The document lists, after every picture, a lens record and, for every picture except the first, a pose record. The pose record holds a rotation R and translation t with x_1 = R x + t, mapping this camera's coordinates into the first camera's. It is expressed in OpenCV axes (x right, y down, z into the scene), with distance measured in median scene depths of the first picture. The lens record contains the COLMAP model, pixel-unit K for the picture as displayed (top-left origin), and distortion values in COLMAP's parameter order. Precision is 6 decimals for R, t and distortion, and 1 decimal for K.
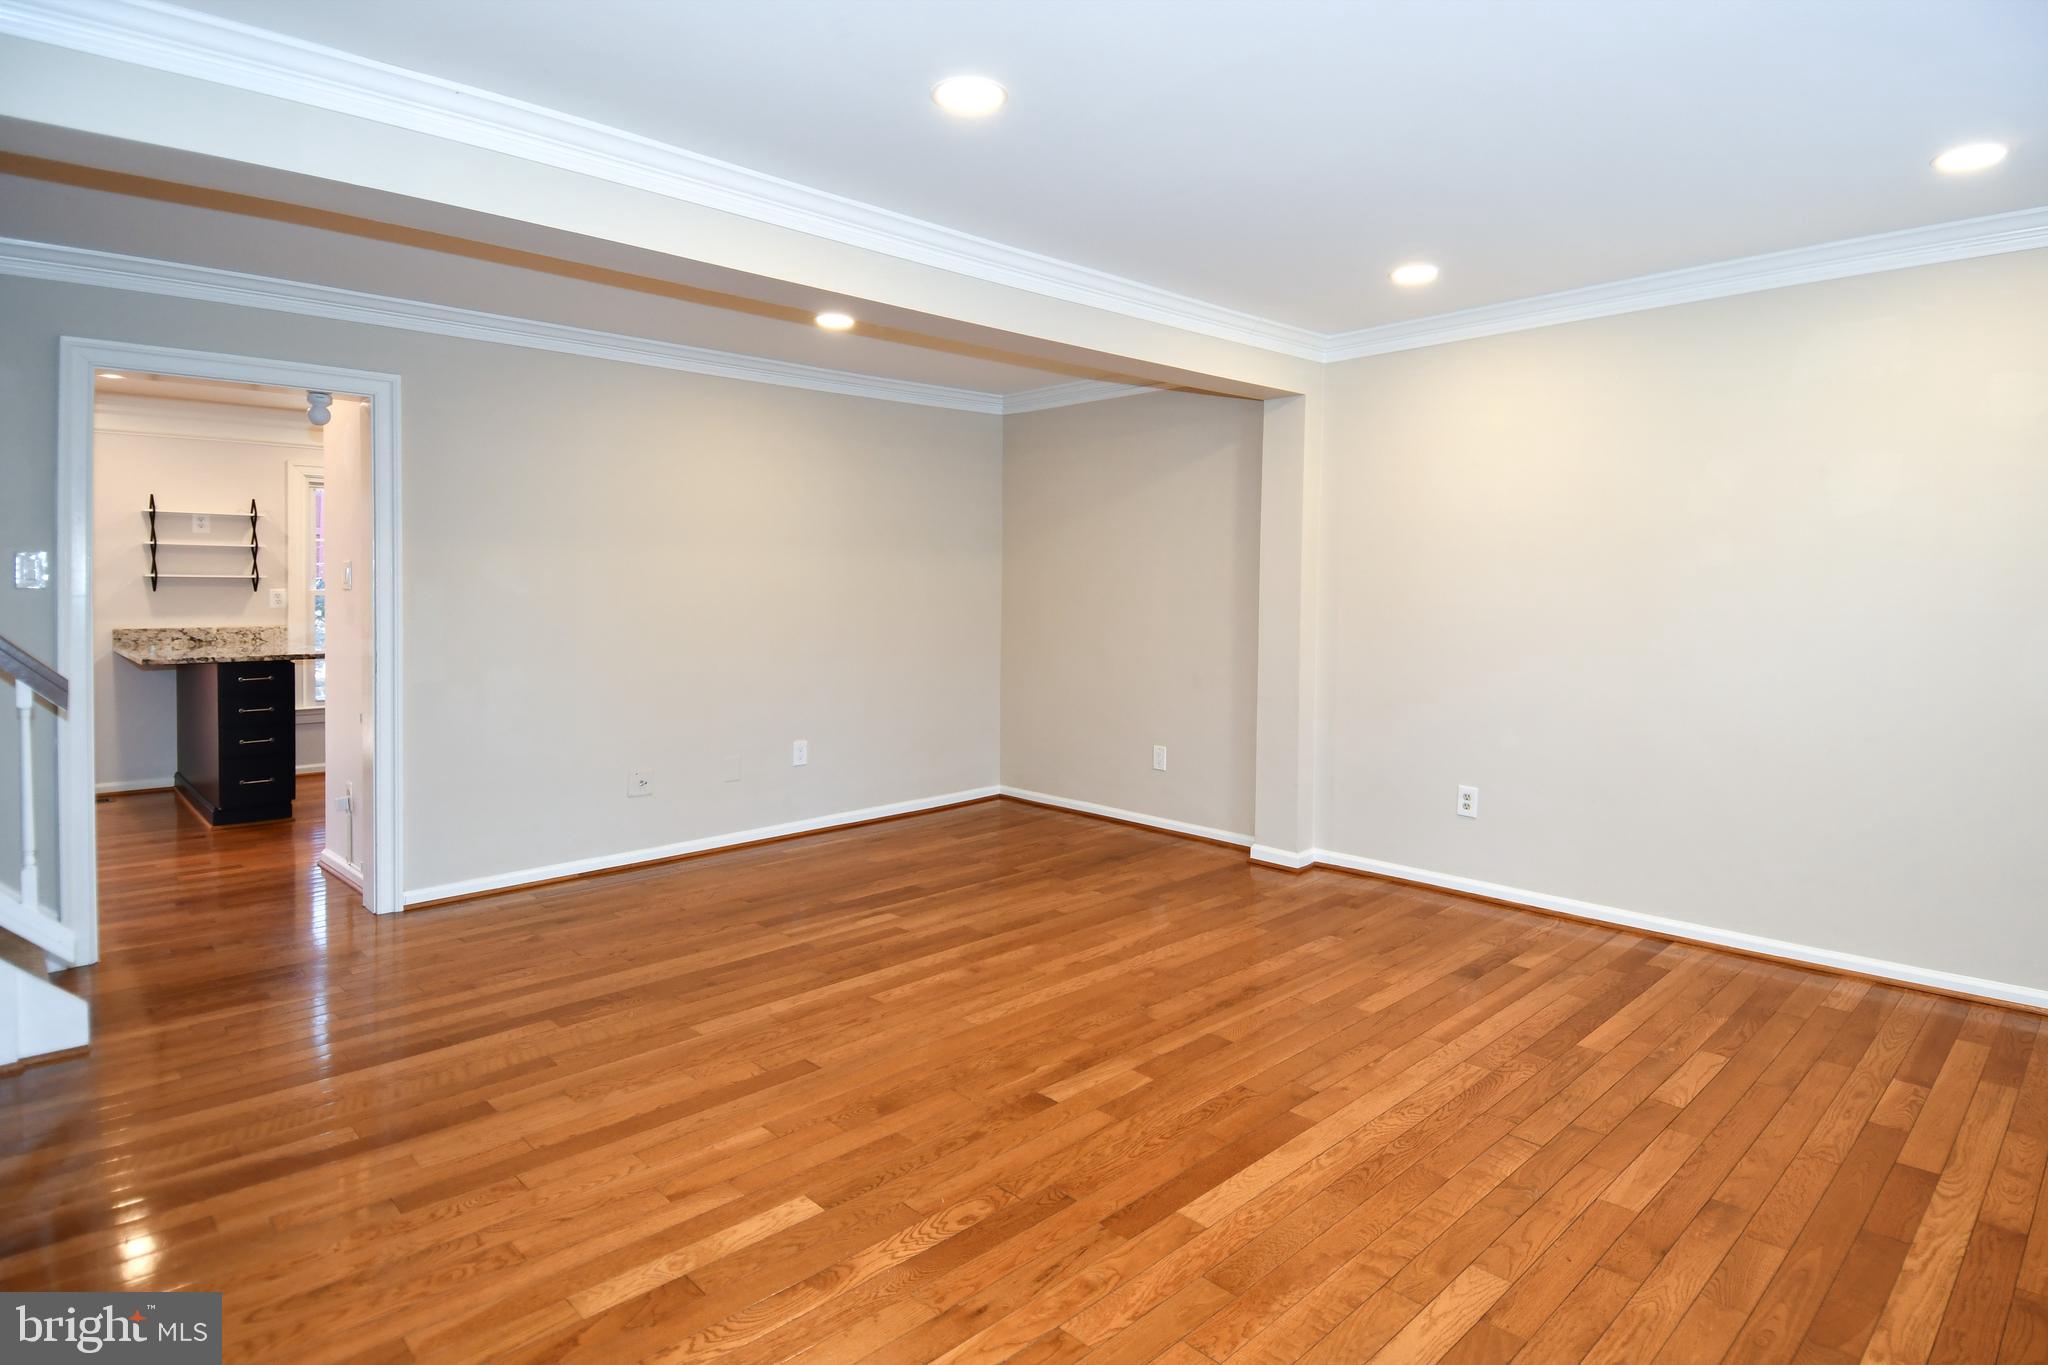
lens RADIAL K [[1073.3, 0, 1078.0], [0, 1073.3, 594.7], [0, 0, 1]] dist [0.046942, -0.038507]
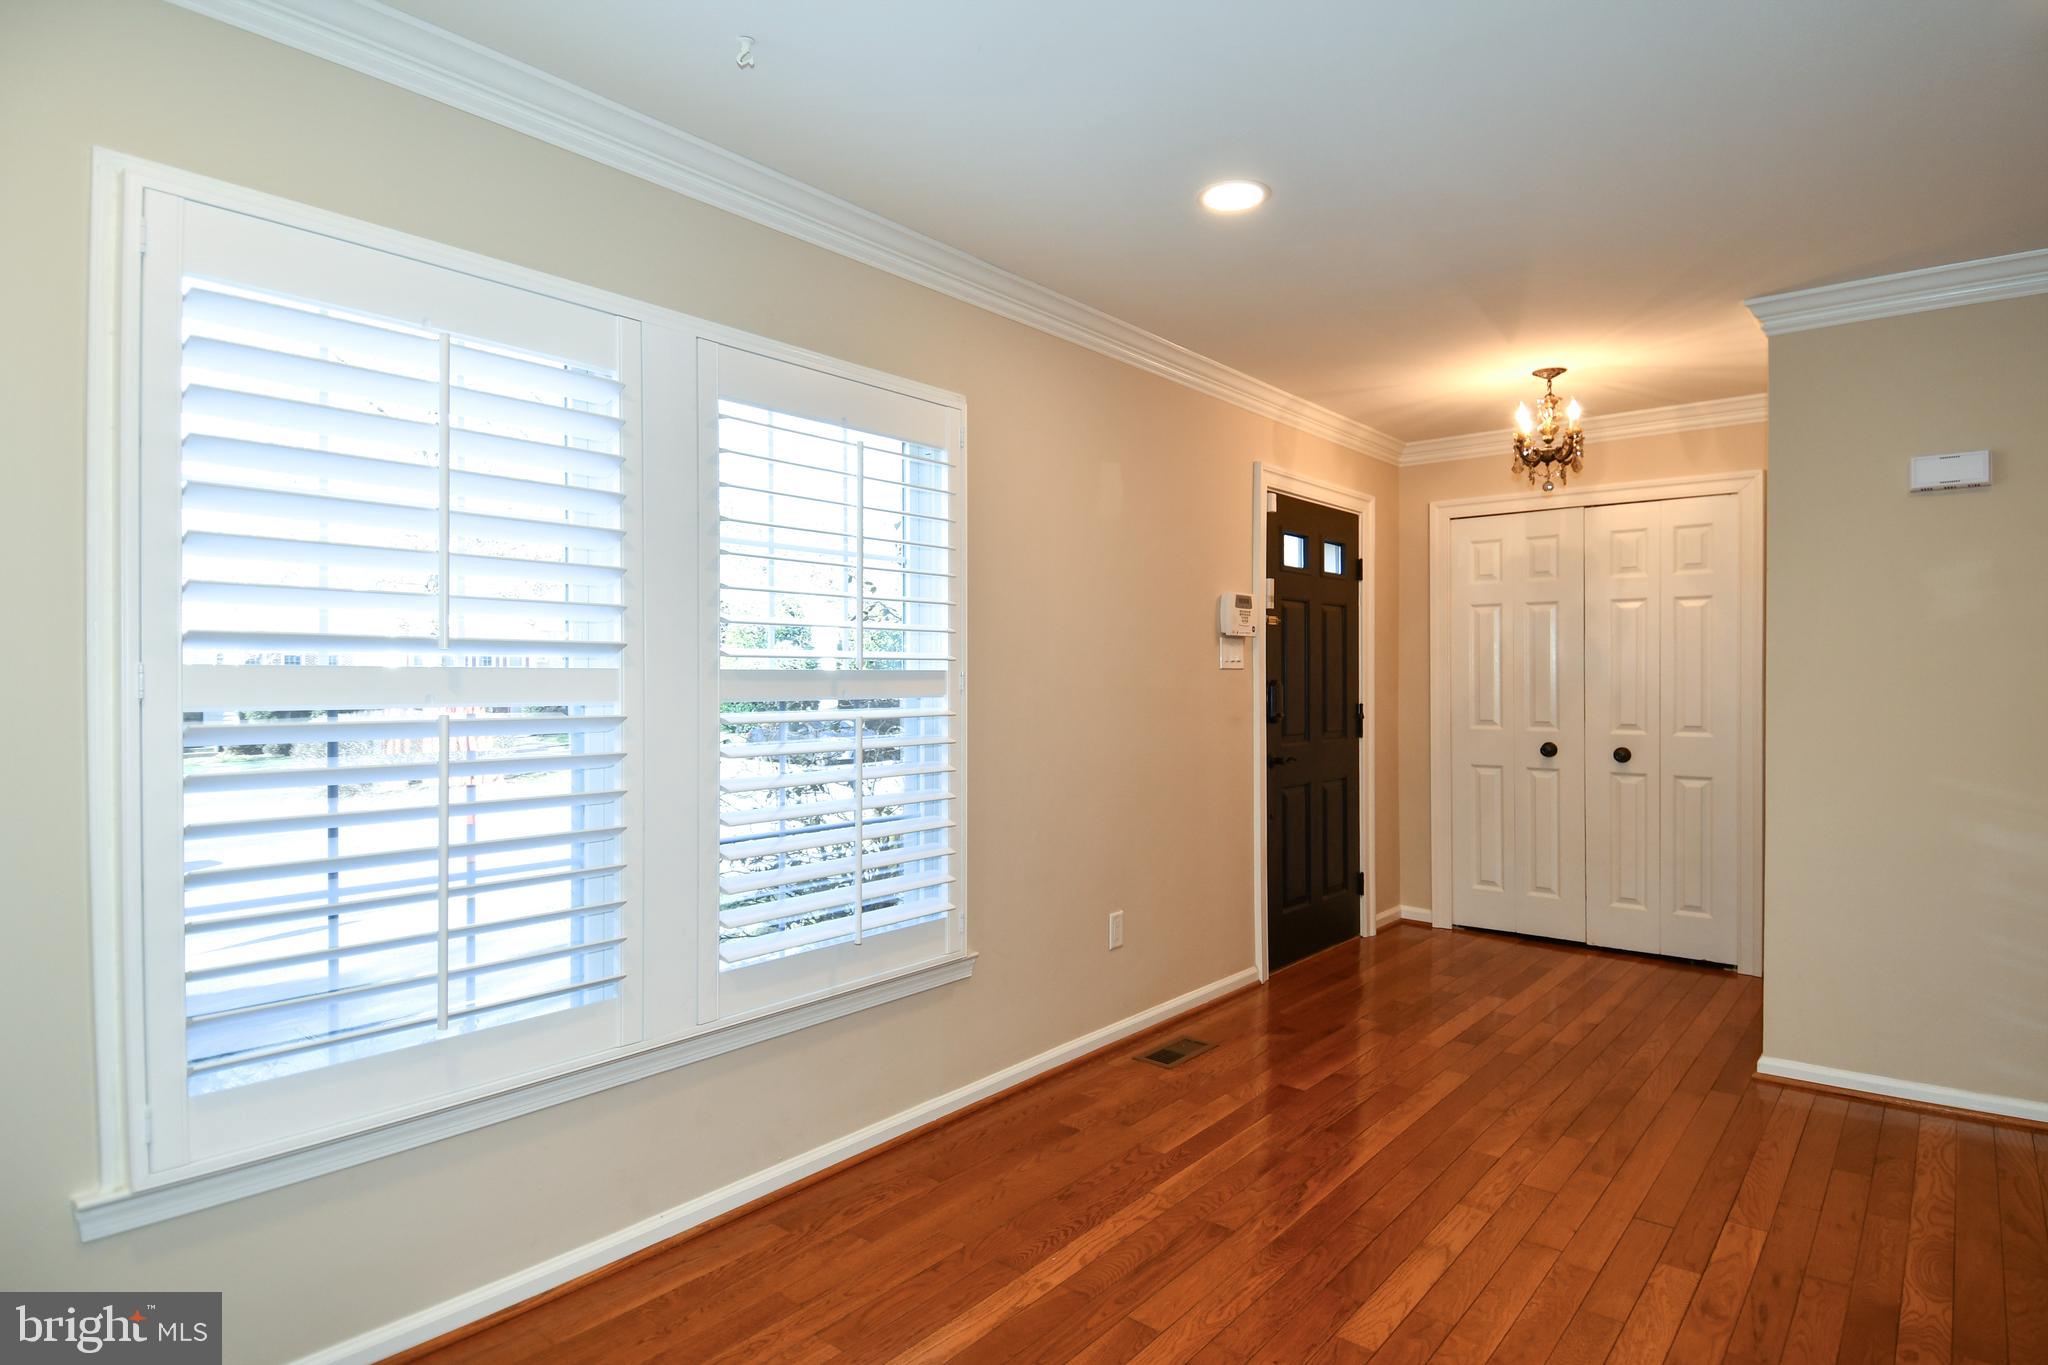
lens RADIAL K [[1086.7, 0, 1095.8], [0, 1086.7, 666.6], [0, 0, 1]] dist [0.040428, -0.042745]
pose [[-0.992198, -0.003364, -0.124631, 0.392747], [-0.002535, 0.999974, -0.006814, 0.008513], [0.124650, -0.006445, -0.992180, 1.044511]]
